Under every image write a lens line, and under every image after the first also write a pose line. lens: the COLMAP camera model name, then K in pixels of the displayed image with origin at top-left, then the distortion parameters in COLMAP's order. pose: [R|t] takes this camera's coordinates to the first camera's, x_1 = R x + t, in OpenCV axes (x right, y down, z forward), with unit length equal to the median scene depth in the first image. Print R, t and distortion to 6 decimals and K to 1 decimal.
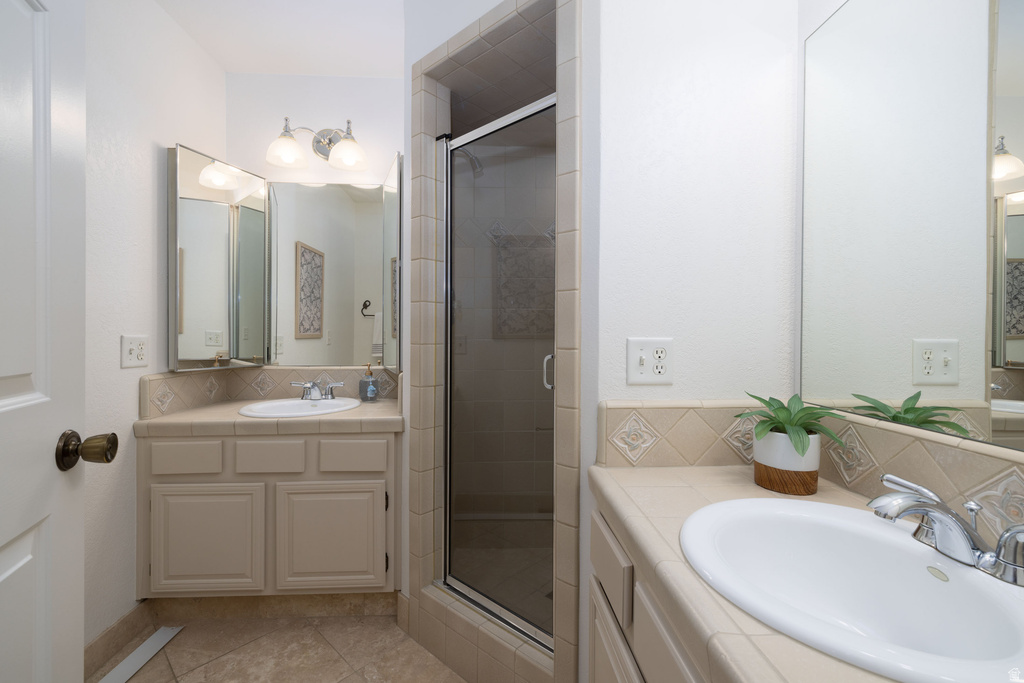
lens RADIAL K [[431.2, 0, 510.8], [0, 431.2, 336.1], [0, 0, 1]] dist [0.001372, -0.000279]
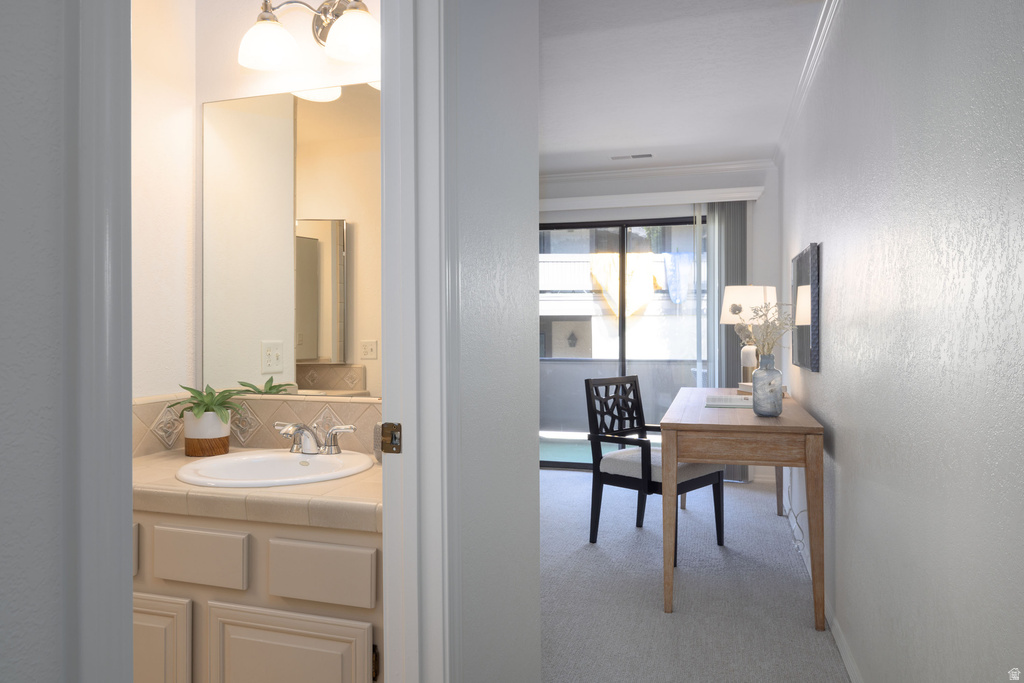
lens RADIAL K [[676.3, 0, 512.0], [0, 676.3, 341.5], [0, 0, 1]] dist [0.000179, -0.000050]
pose [[0.340191, -0.014545, 0.940244, -0.997719], [0.008941, 0.999885, 0.012233, -0.012176], [-0.940314, 0.004245, 0.340282, -0.587233]]
